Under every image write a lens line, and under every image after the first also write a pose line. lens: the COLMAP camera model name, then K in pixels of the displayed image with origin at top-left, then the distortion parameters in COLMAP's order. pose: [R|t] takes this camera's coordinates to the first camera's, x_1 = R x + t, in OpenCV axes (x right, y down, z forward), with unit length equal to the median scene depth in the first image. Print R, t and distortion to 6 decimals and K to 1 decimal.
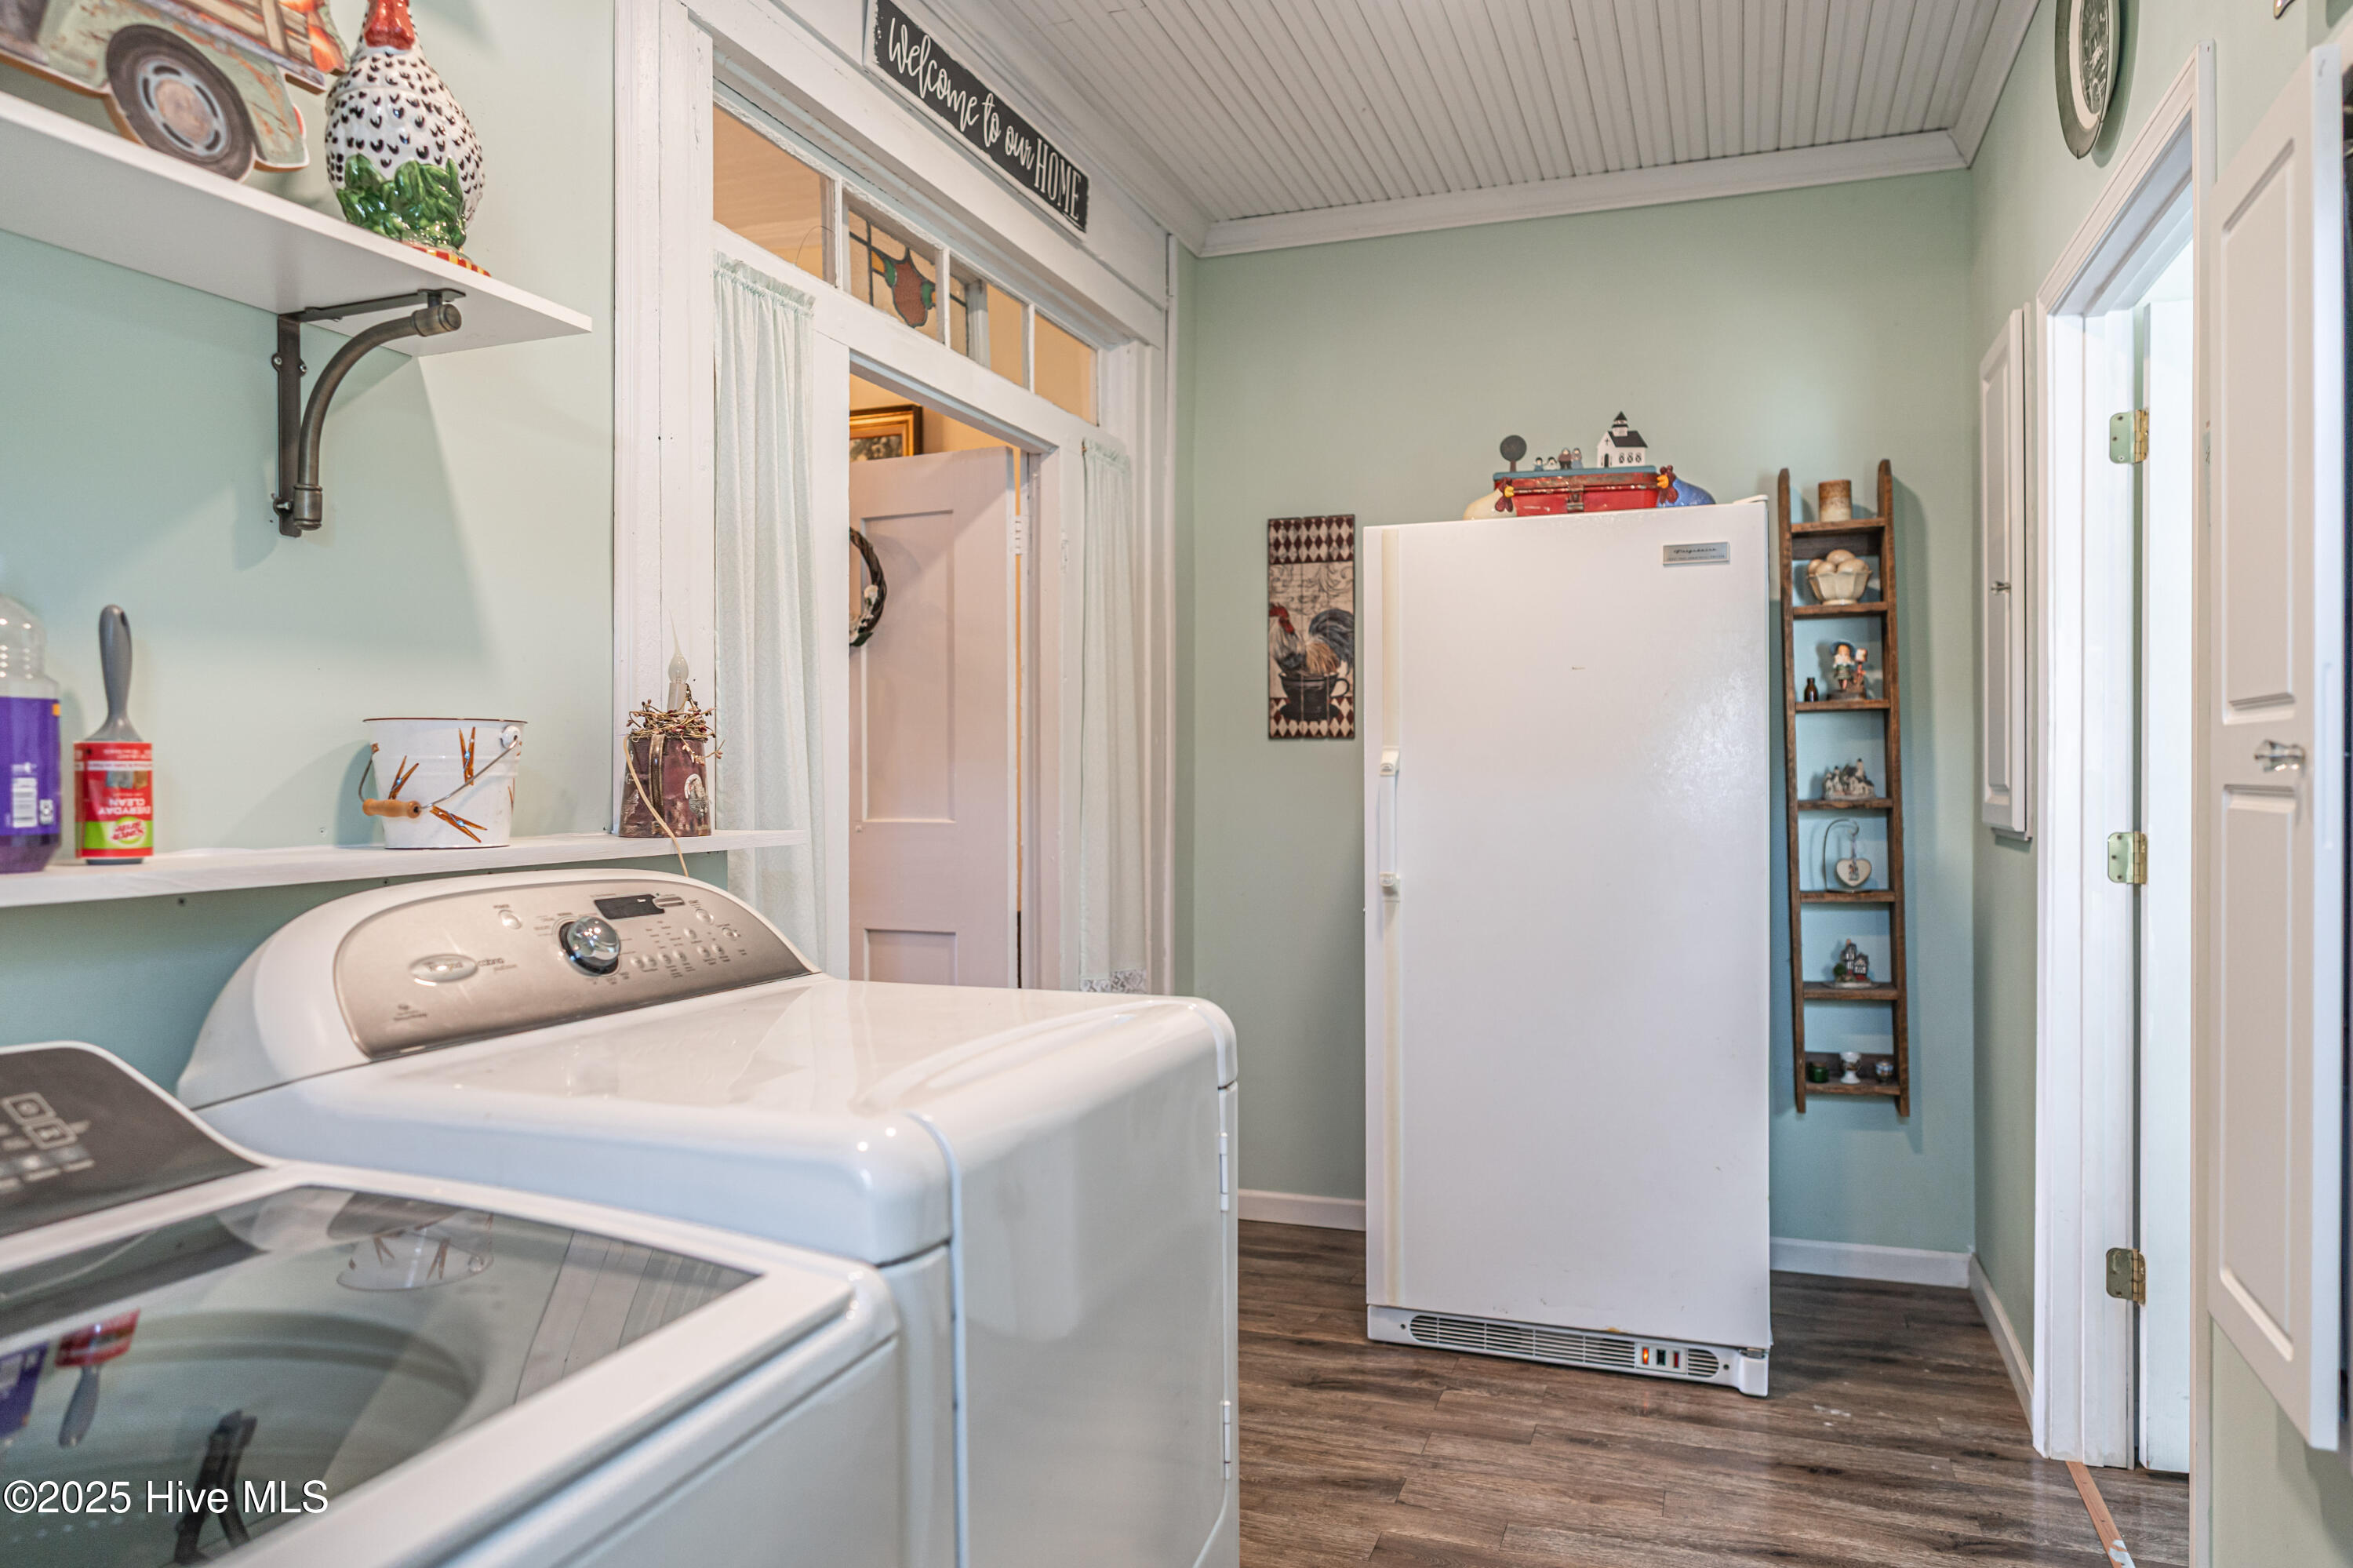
lens RADIAL K [[1579.4, 0, 1173.1], [0, 1579.4, 779.0], [0, 0, 1]] dist [-0.001147, 0.004580]
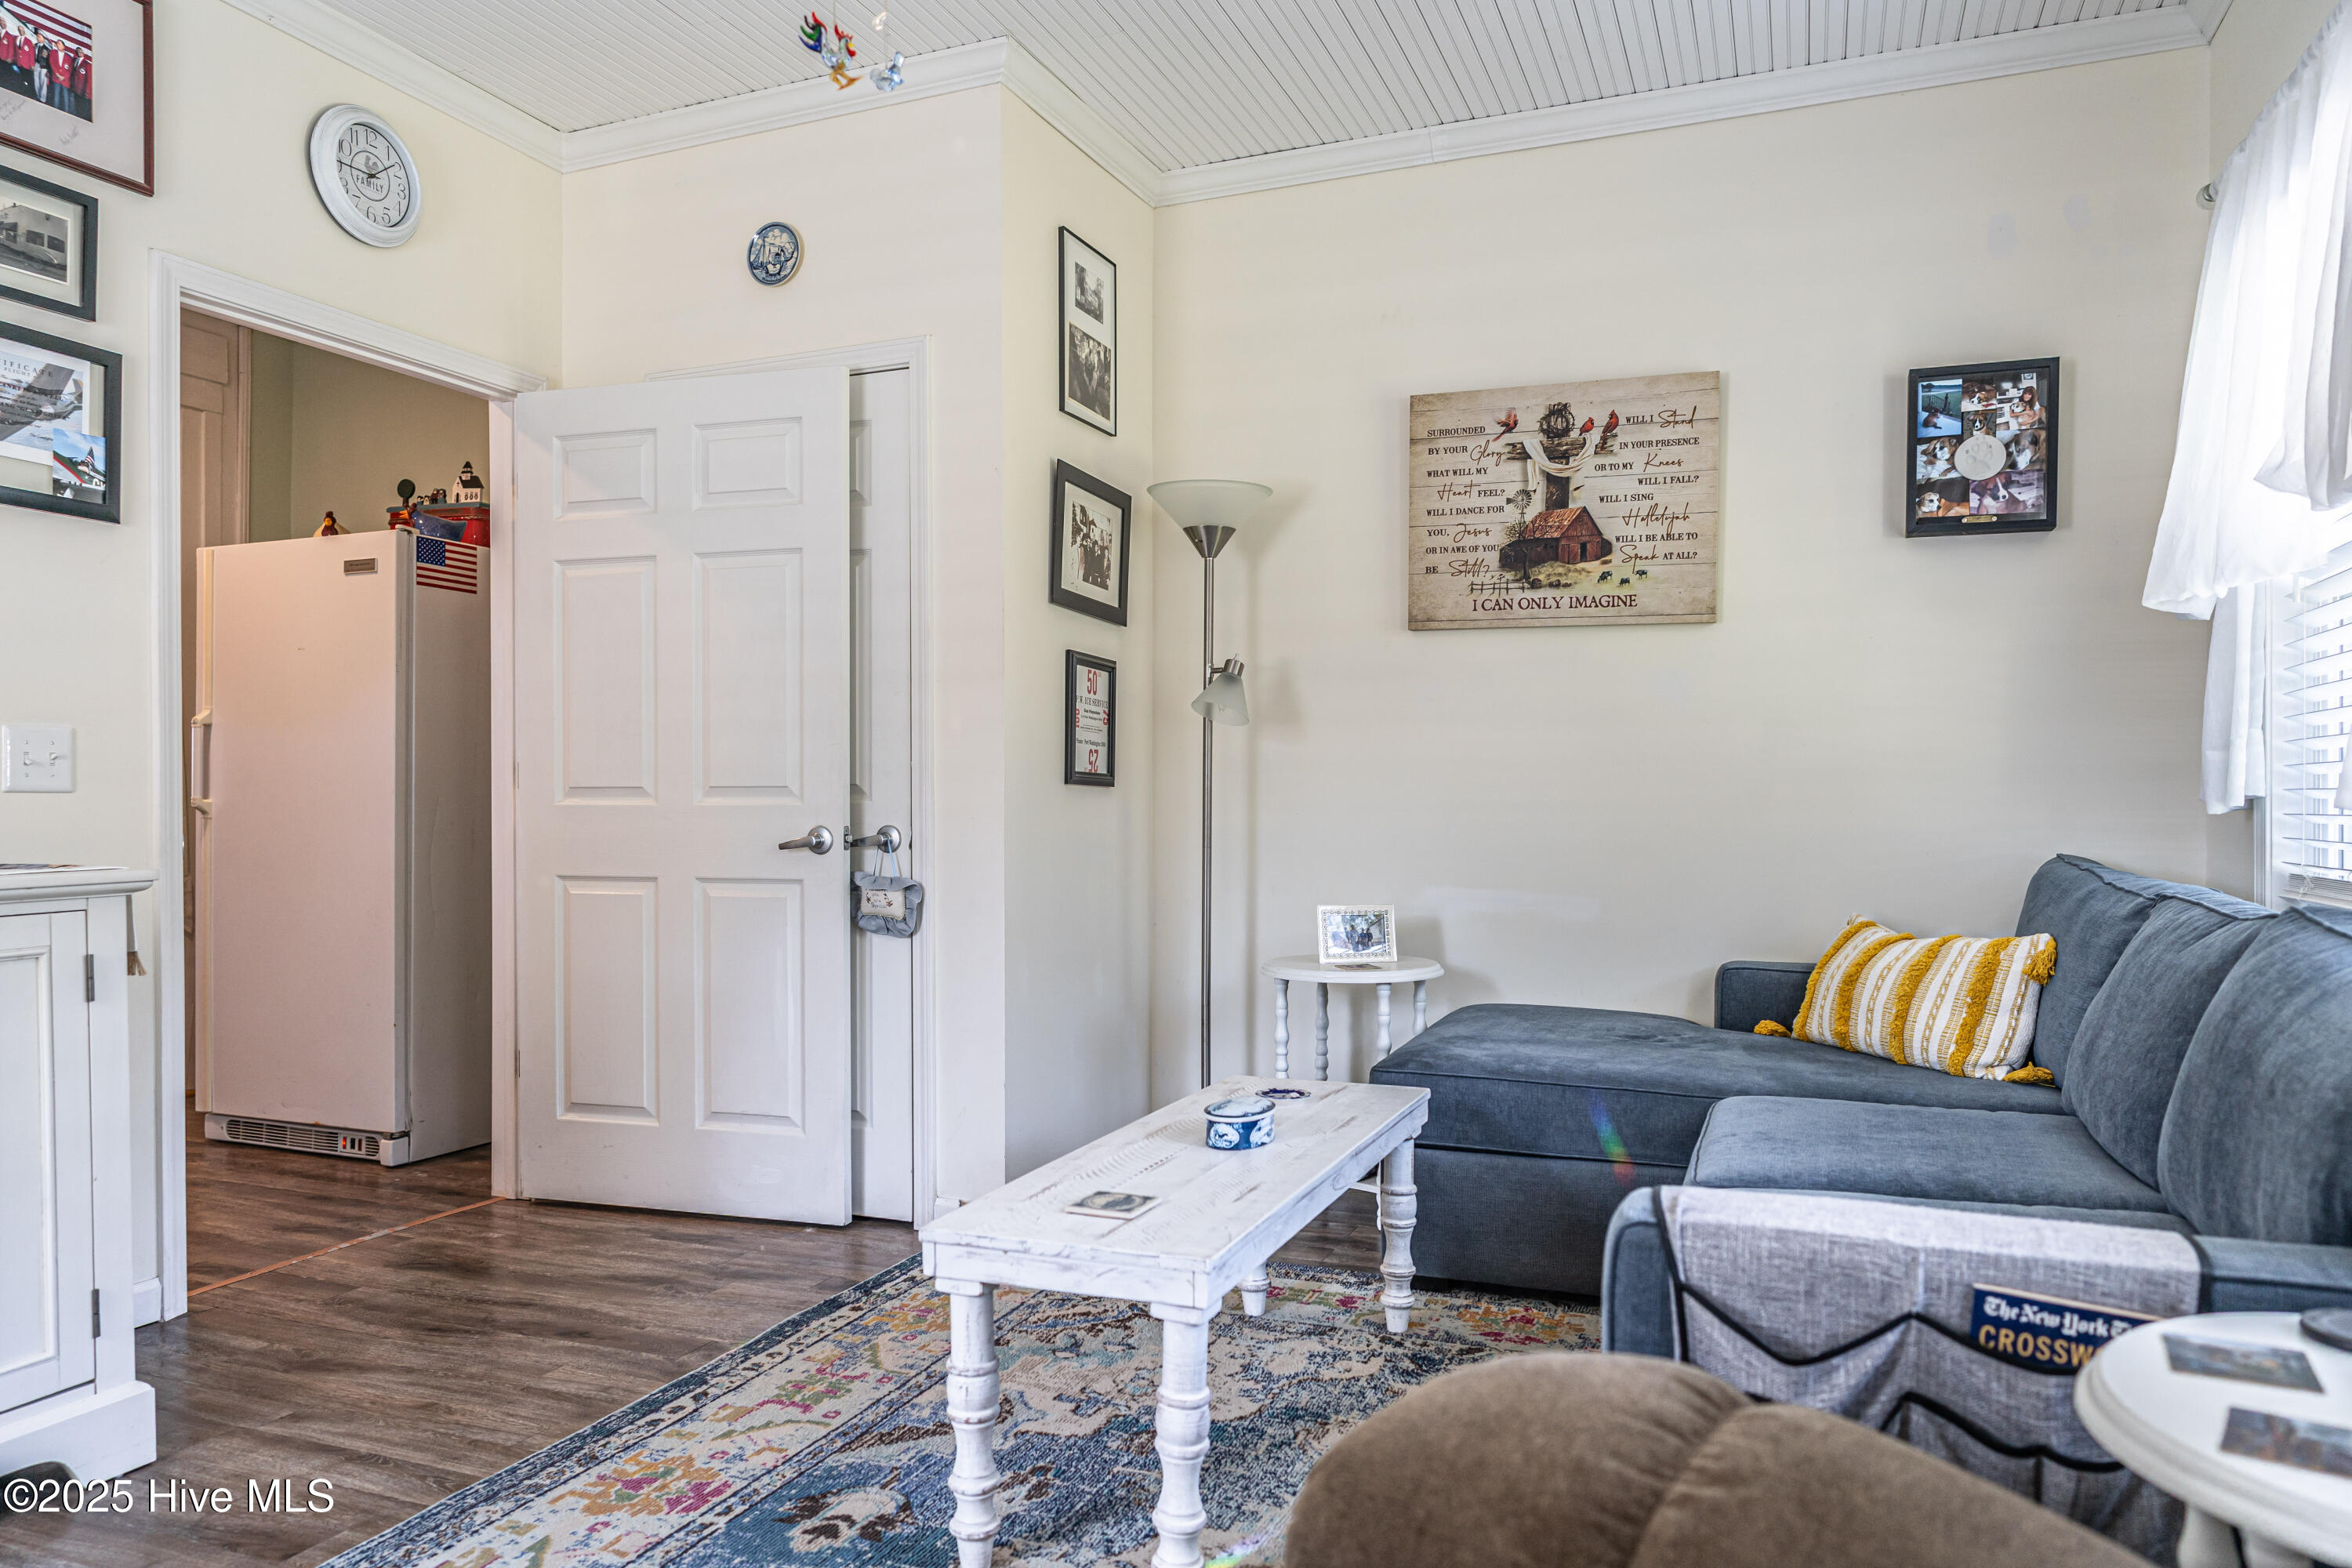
lens RADIAL K [[1578.6, 0, 1169.6], [0, 1578.6, 784.3], [0, 0, 1]] dist [-0.001147, 0.004580]
pose [[0.999140, 0.005787, -0.041053, 1.080555], [-0.006135, 0.999946, -0.008357, 0.056821], [0.041003, 0.008601, 0.999122, -0.361465]]
